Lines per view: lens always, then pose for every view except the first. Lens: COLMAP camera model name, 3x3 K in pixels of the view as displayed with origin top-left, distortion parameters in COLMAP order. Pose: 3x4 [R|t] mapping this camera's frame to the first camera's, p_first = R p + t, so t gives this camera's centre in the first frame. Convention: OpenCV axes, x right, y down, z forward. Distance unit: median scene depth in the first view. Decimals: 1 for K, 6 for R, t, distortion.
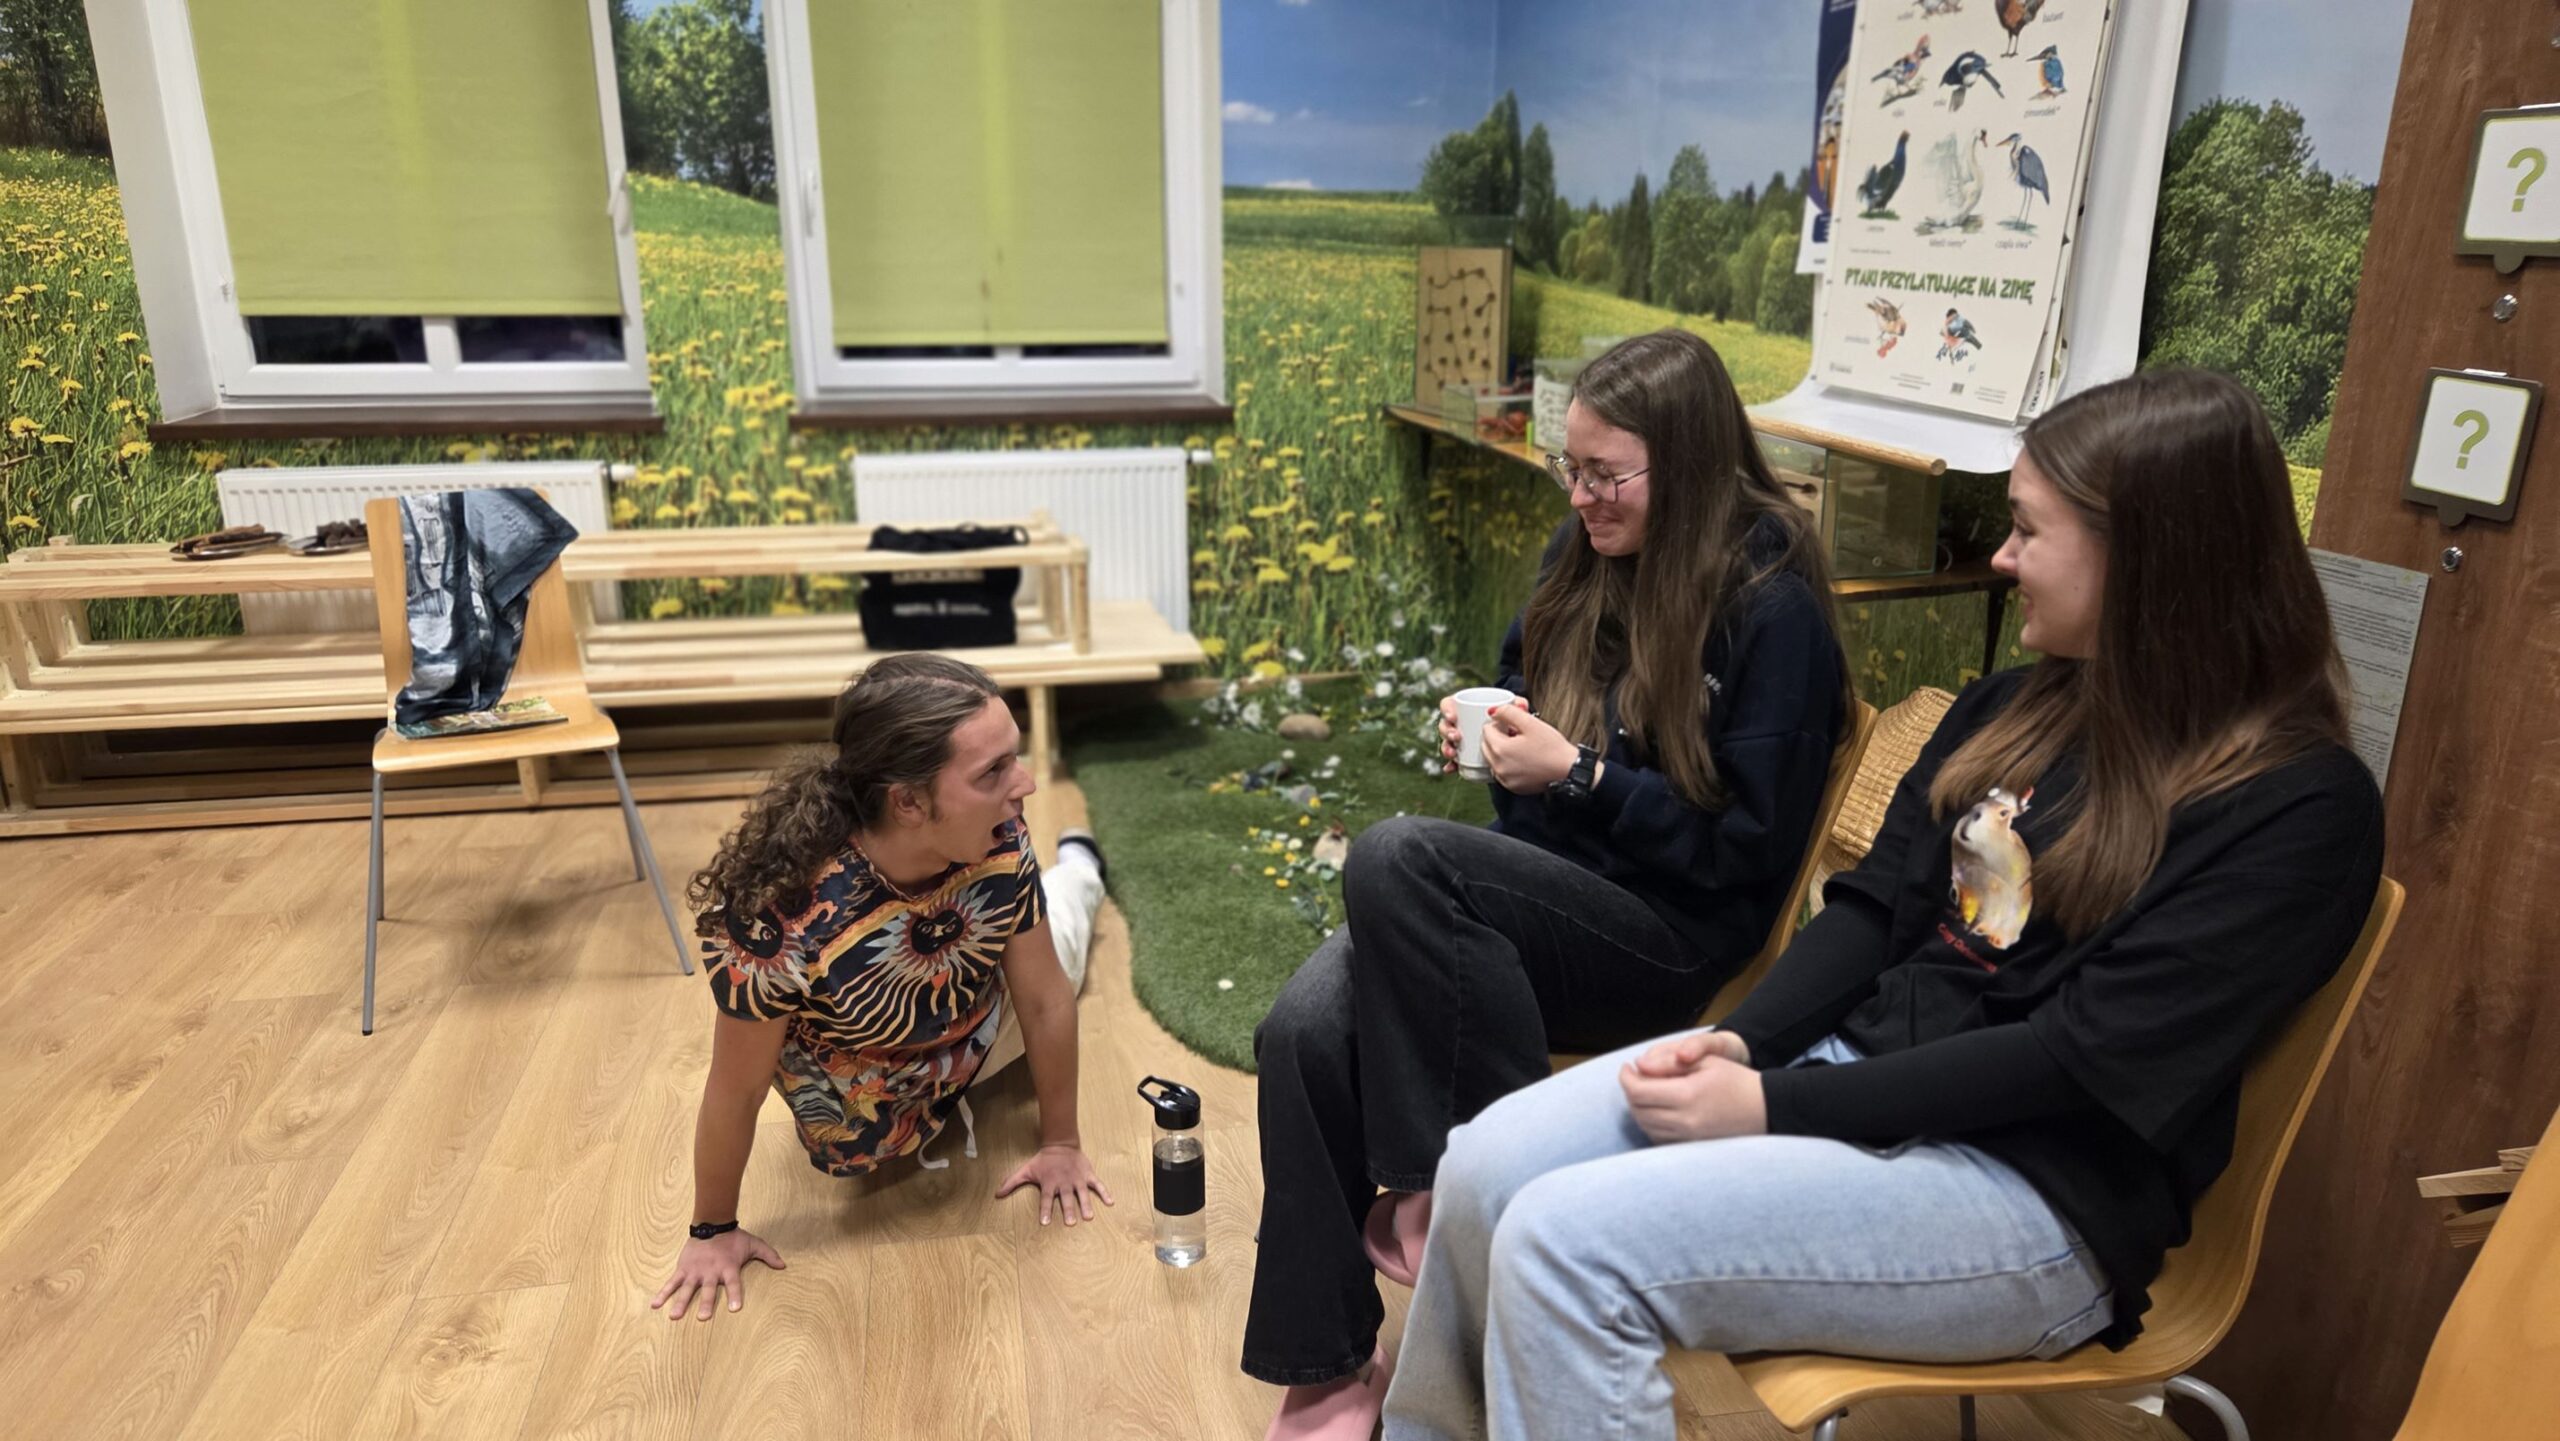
lens RADIAL K [[1710.7, 0, 1253.5], [0, 1710.7, 745.6], [0, 0, 1]] dist [0.074778, -0.065948]
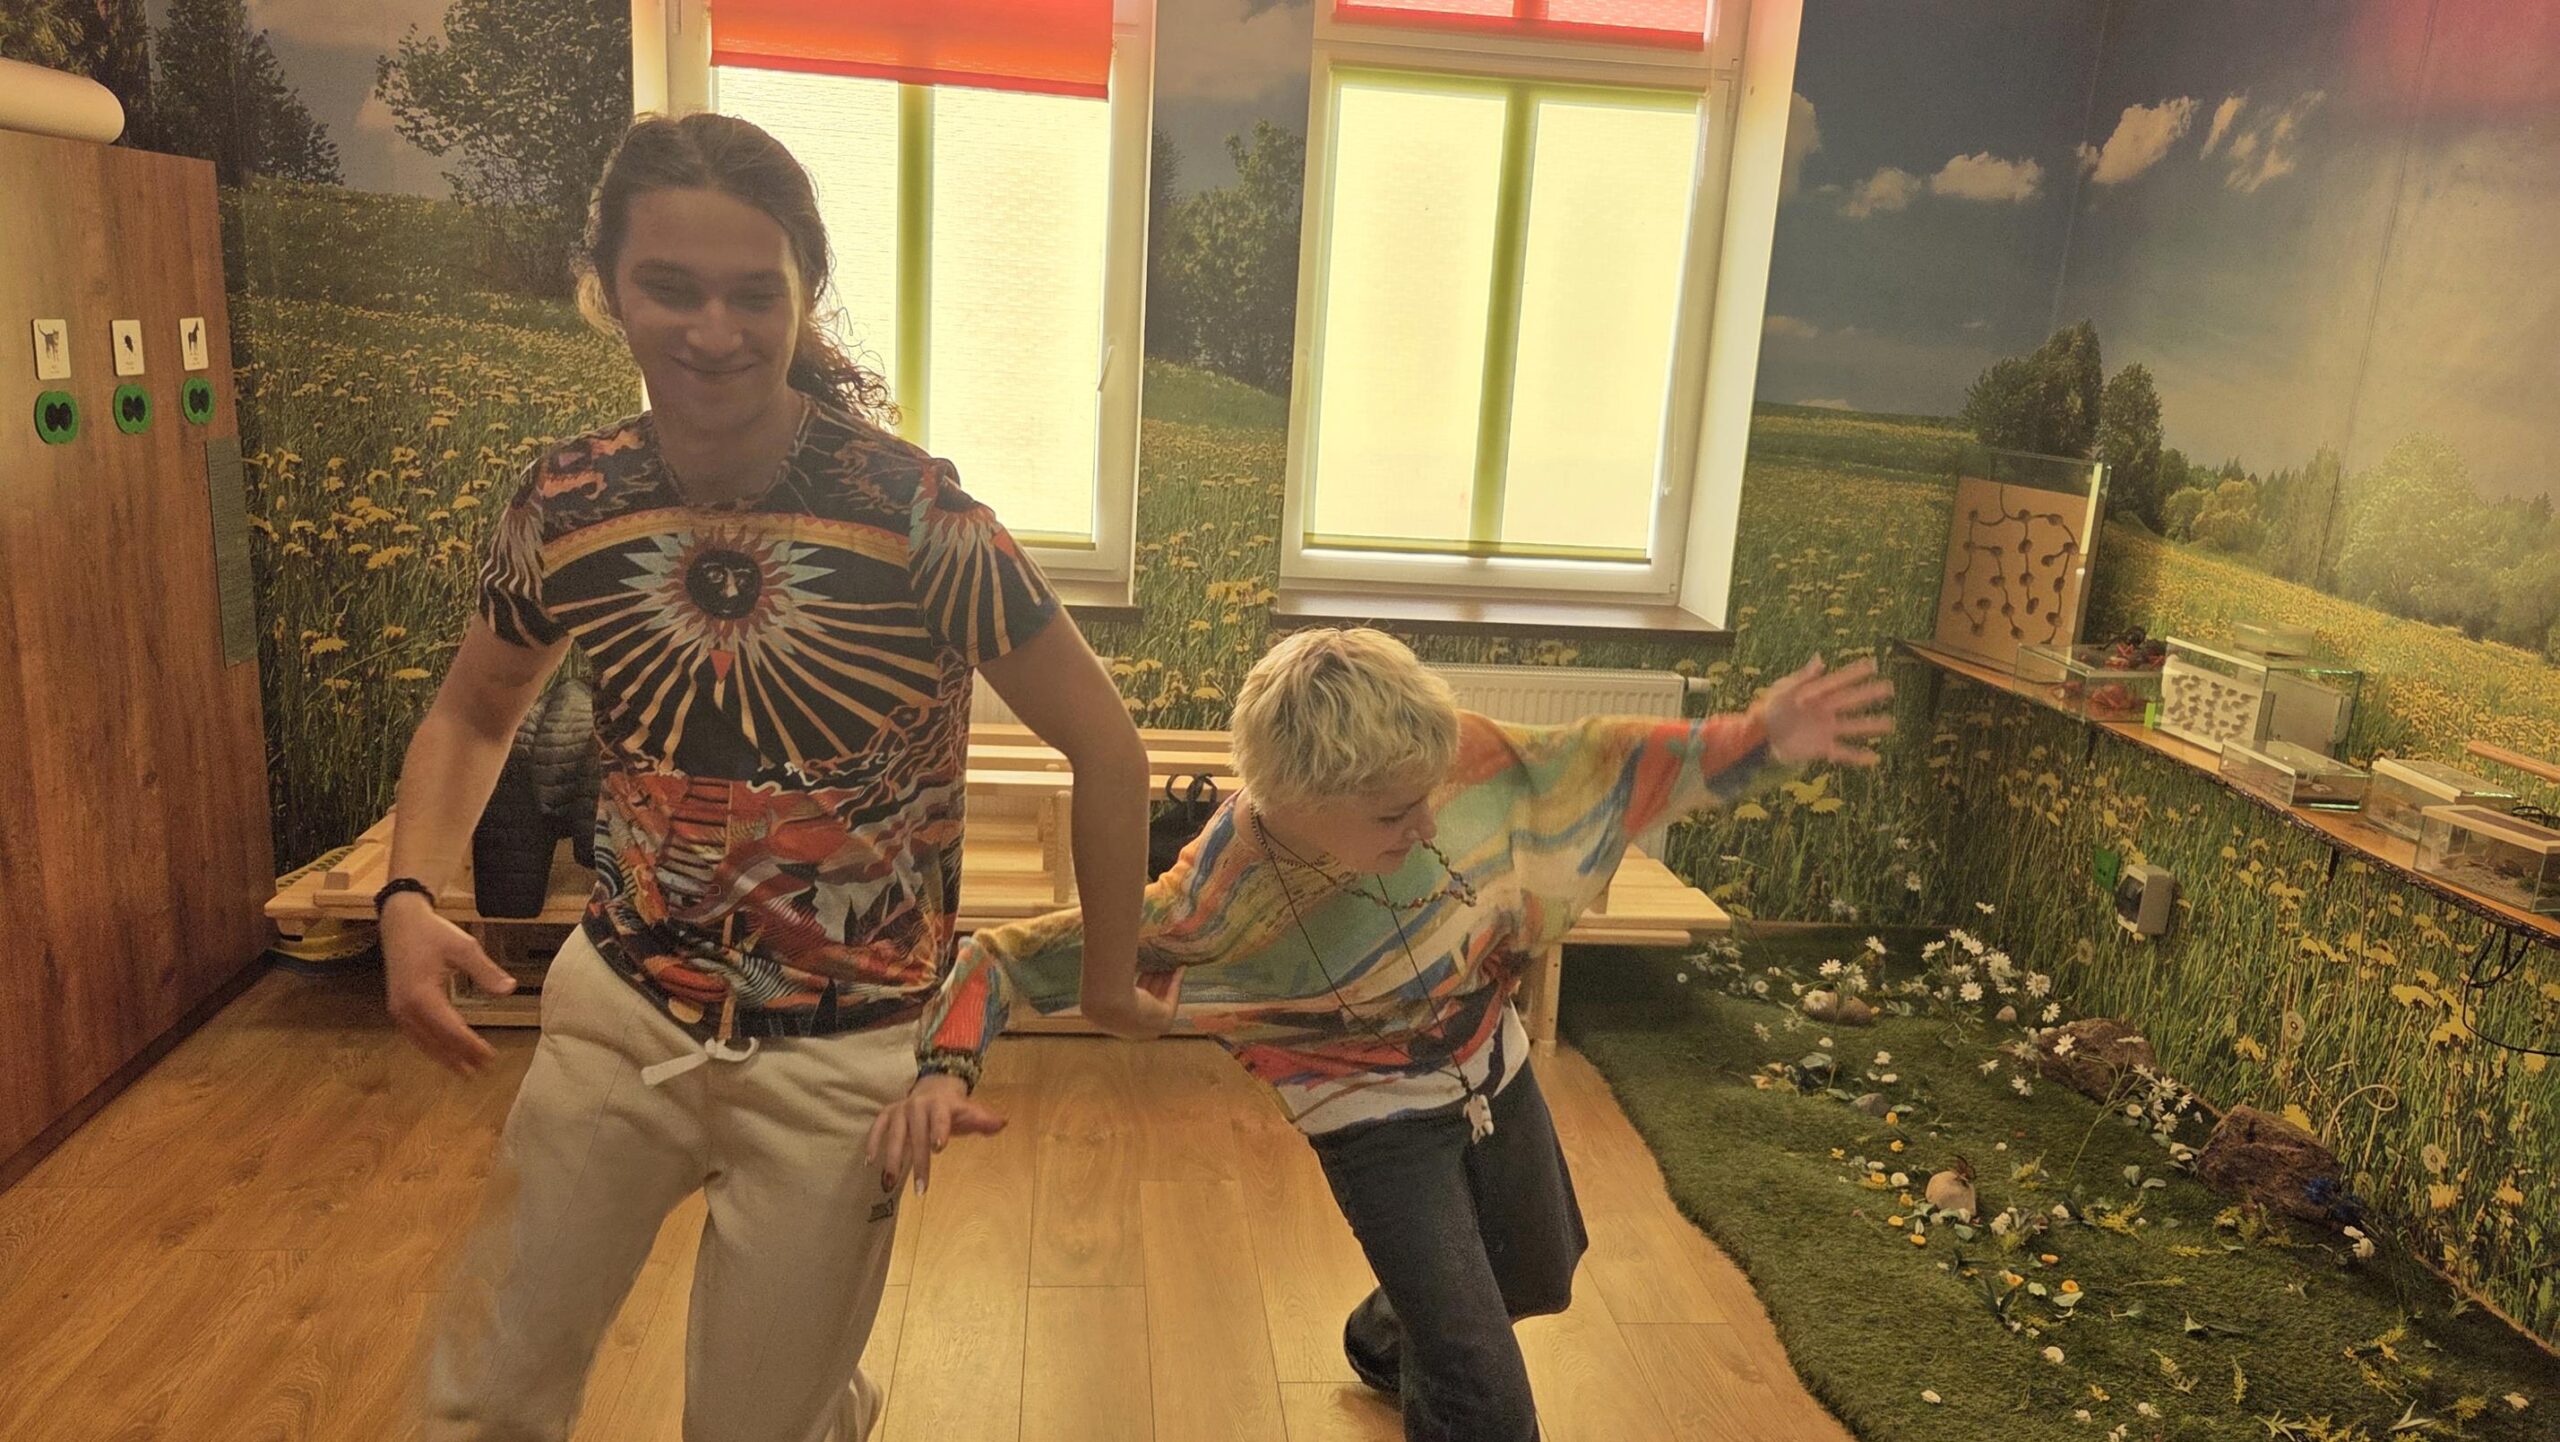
lens RADIAL K [[1758.9, 0, 1270.2], [0, 1758.9, 722.8], [0, 0, 1]] dist [0.065493, -0.048190]
pose [[0.994858, 0.079802, -0.062361, -0.206013], [-0.083790, 0.994414, -0.064193, -0.071058], [0.056890, 0.069088, 0.995987, 0.050093]]
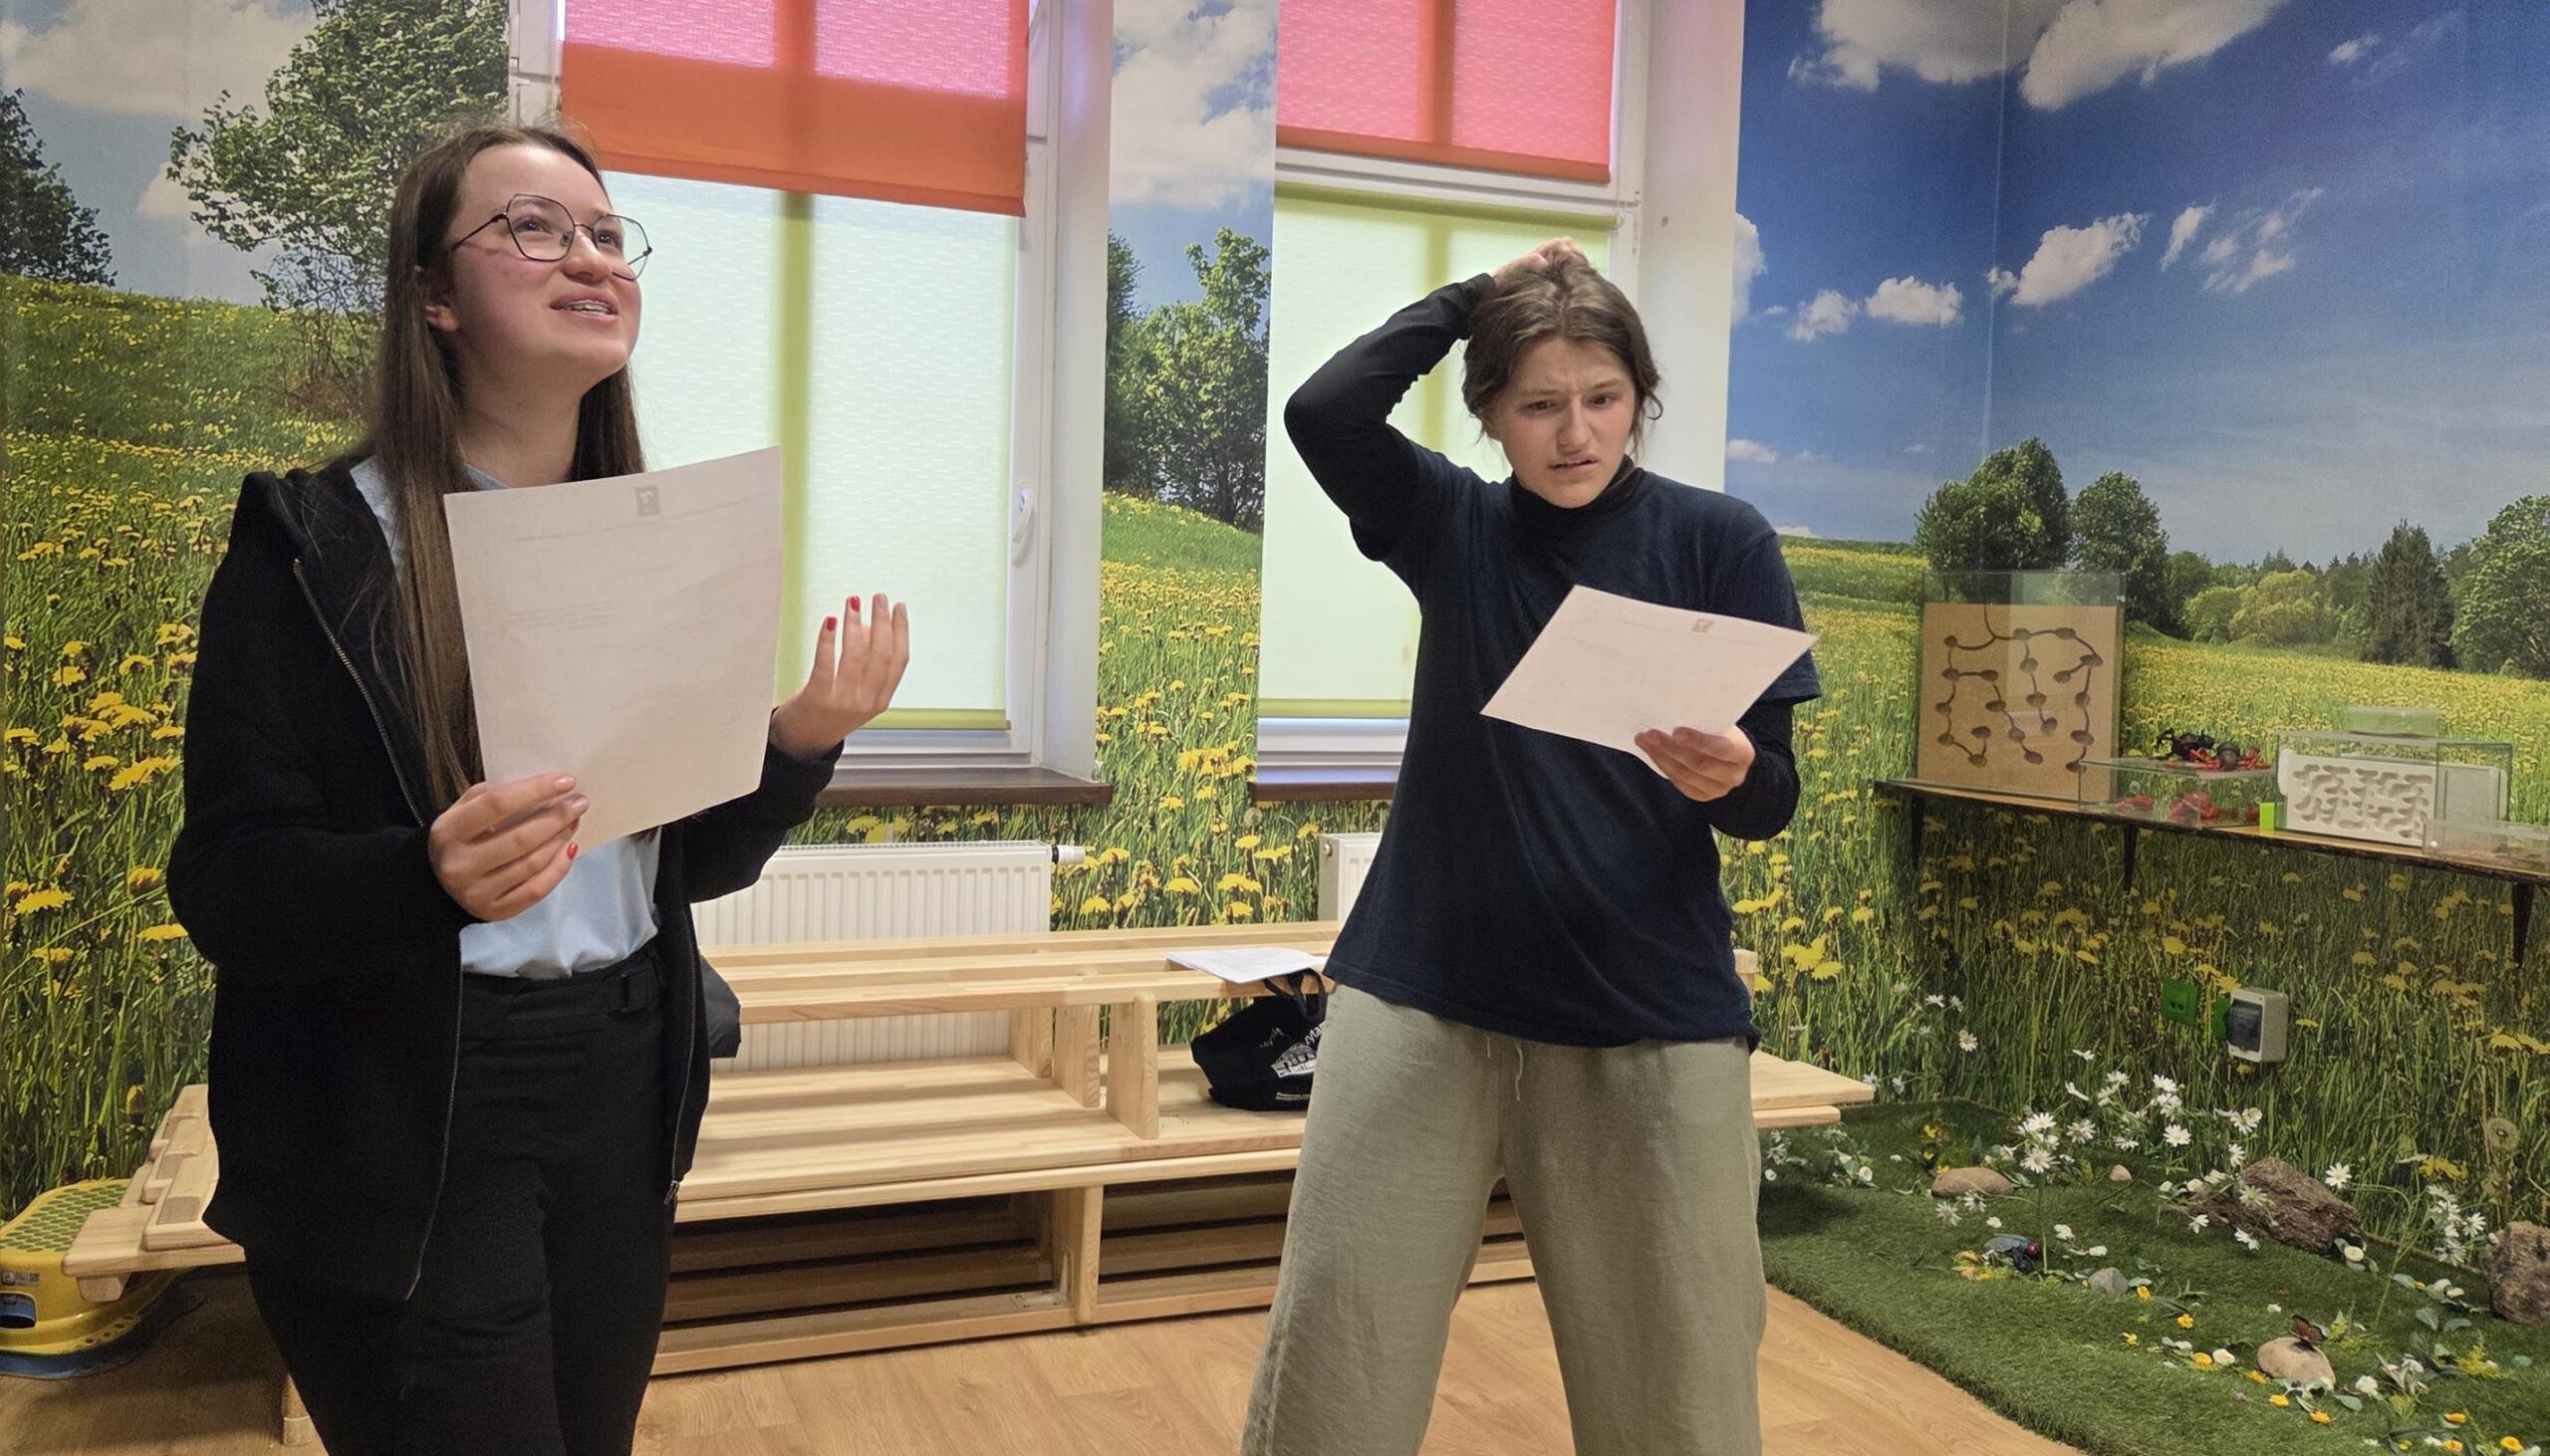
lens RADIAL K [[1896.0, 0, 1143.9], [0, 1896.0, 662.9], [0, 0, 1]] dist [0.078519, -0.067081]
pose [[0.985236, 0.023648, 0.169561, -0.470341], [0.021058, 0.966154, -0.257105, -0.021732], [-0.169902, 0.256880, 0.951392, 0.162036]]
